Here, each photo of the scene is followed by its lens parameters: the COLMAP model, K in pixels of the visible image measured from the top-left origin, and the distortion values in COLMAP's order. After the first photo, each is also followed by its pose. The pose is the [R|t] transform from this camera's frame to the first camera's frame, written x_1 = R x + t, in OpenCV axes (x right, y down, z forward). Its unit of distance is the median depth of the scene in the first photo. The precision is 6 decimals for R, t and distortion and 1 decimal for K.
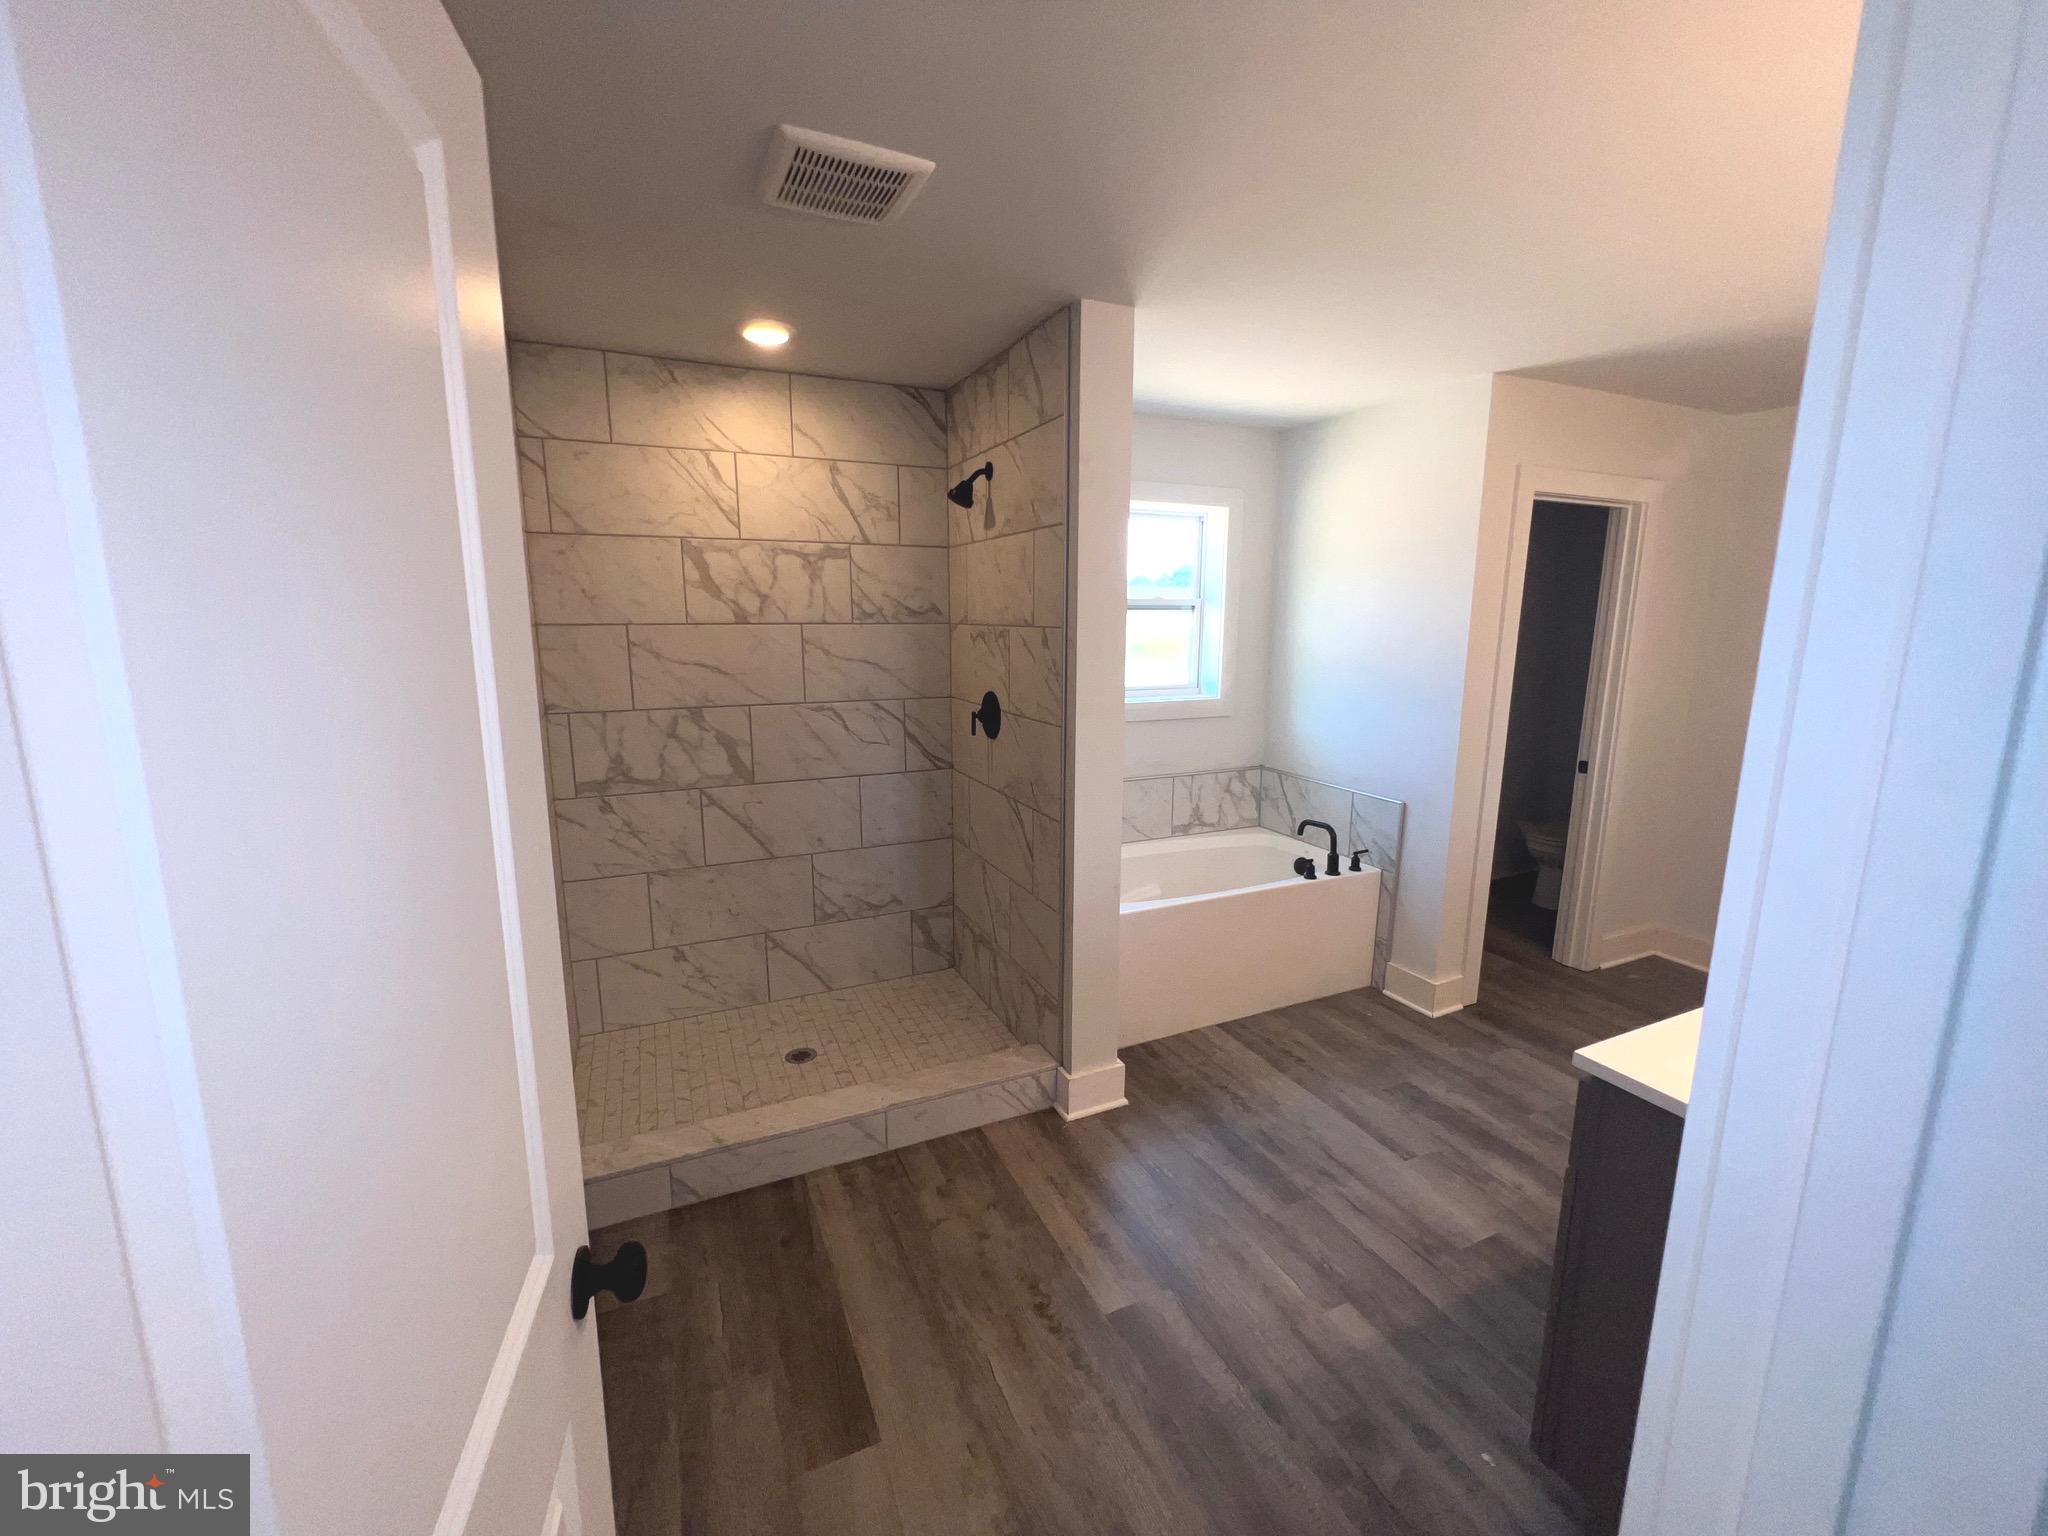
lens RADIAL K [[817.8, 0, 1020.0], [0, 817.8, 764.2], [0, 0, 1]] dist [-0.003917, 0.000167]
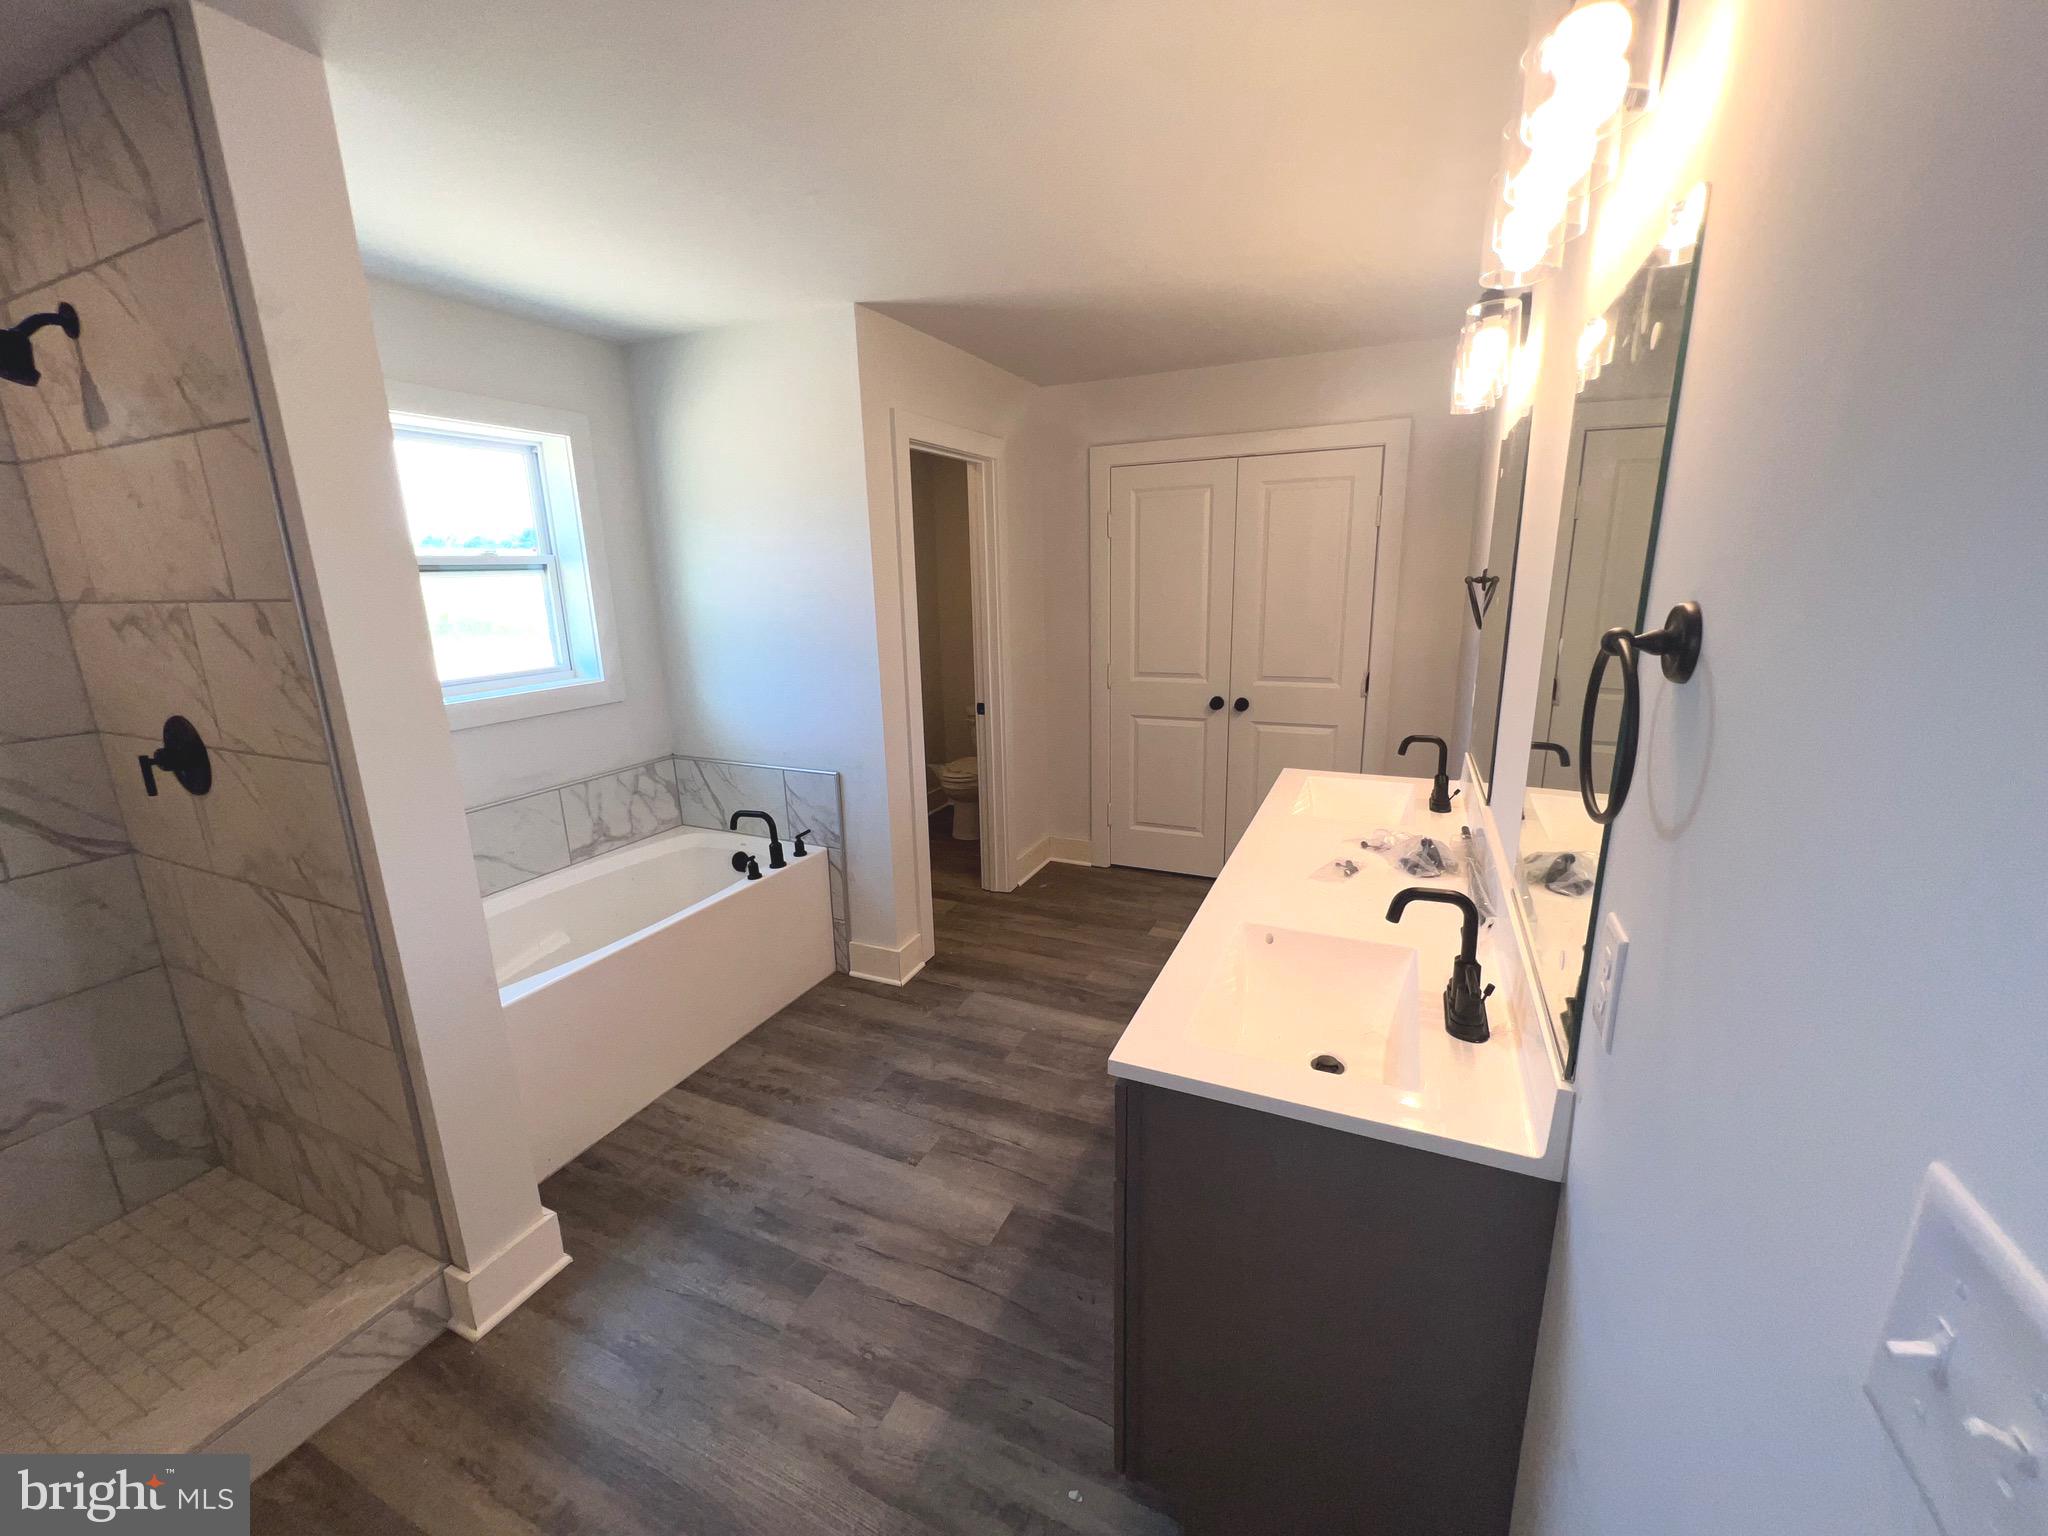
lens RADIAL K [[817.8, 0, 1020.0], [0, 817.8, 764.2], [0, 0, 1]] dist [-0.003917, 0.000167]
pose [[0.758671, -0.170309, 0.628819, 0.047526], [0.141756, 0.985253, 0.095817, -0.024656], [-0.635865, 0.016445, 0.771625, 0.163206]]
